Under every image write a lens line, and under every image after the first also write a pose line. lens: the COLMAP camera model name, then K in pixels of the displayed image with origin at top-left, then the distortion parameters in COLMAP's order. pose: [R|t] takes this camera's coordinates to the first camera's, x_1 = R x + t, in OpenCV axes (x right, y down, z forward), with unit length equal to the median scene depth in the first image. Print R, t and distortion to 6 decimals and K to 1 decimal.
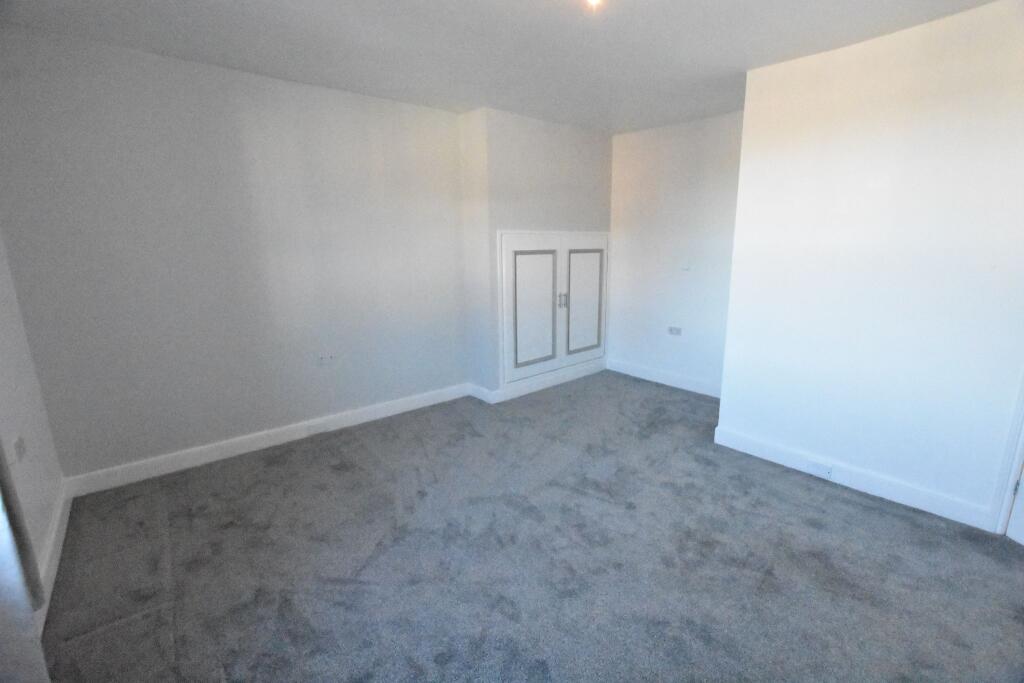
lens RADIAL K [[448.6, 0, 513.5], [0, 448.6, 341.9], [0, 0, 1]] dist [-0.038809, 0.008511]
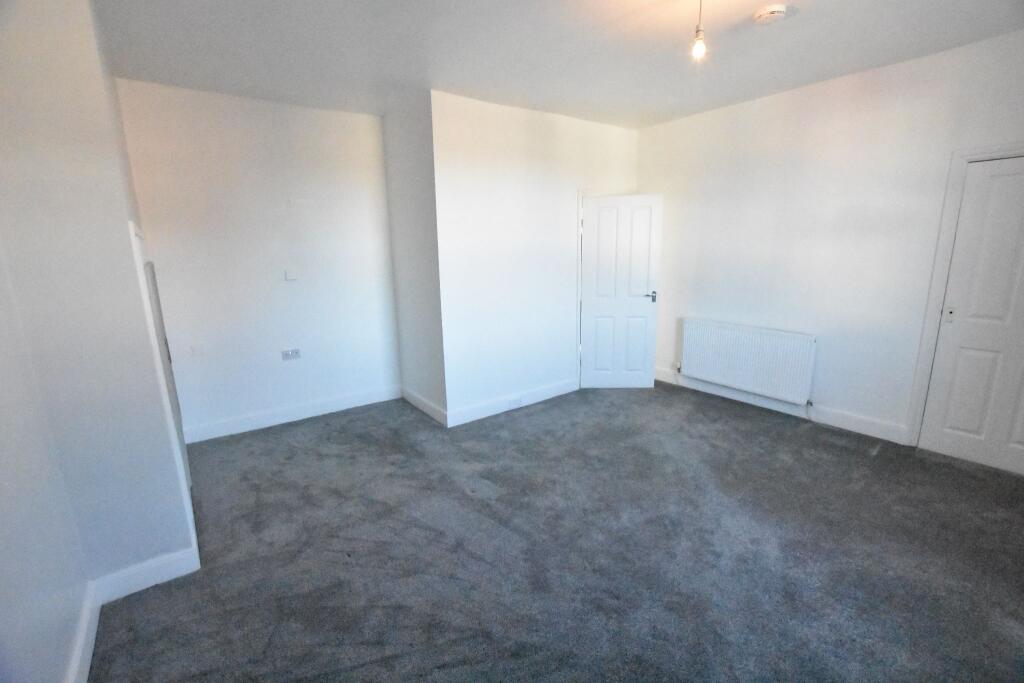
lens RADIAL K [[448.6, 0, 513.5], [0, 448.6, 341.9], [0, 0, 1]] dist [-0.038809, 0.008511]
pose [[0.071397, -0.210441, 0.974996, -0.555117], [0.237277, 0.953014, 0.188321, -0.141082], [-0.968815, 0.217899, 0.117975, 0.663386]]
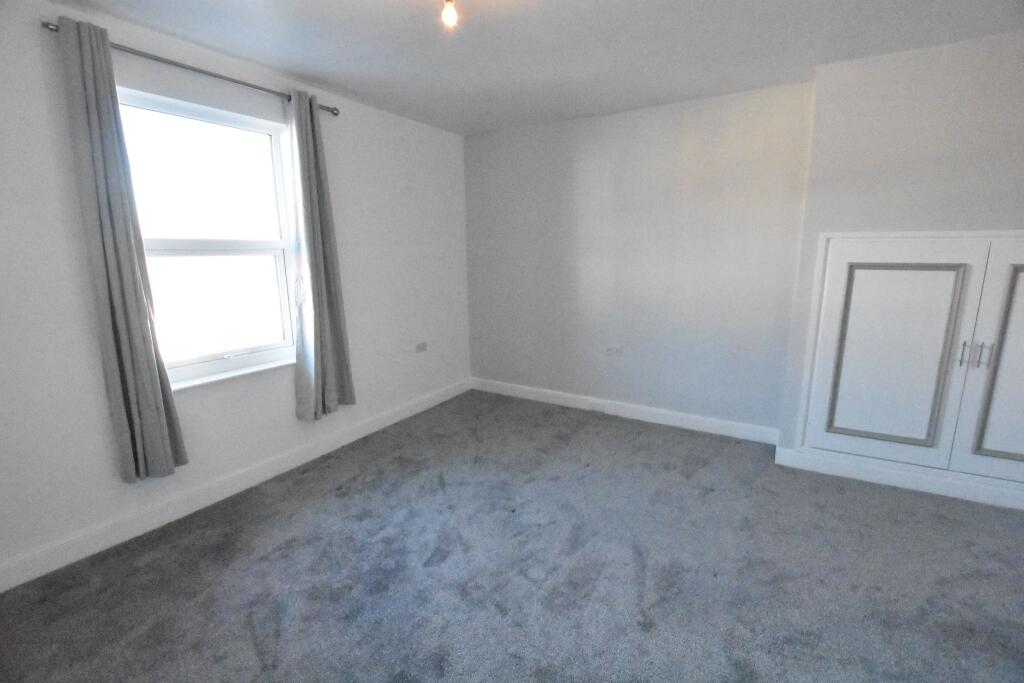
lens RADIAL K [[448.6, 0, 513.5], [0, 448.6, 341.9], [0, 0, 1]] dist [-0.038809, 0.008511]
pose [[0.316406, 0.197019, -0.927939, 0.566386], [-0.194044, 0.970953, 0.139987, -0.096452], [0.928566, 0.135768, 0.345446, 0.371349]]
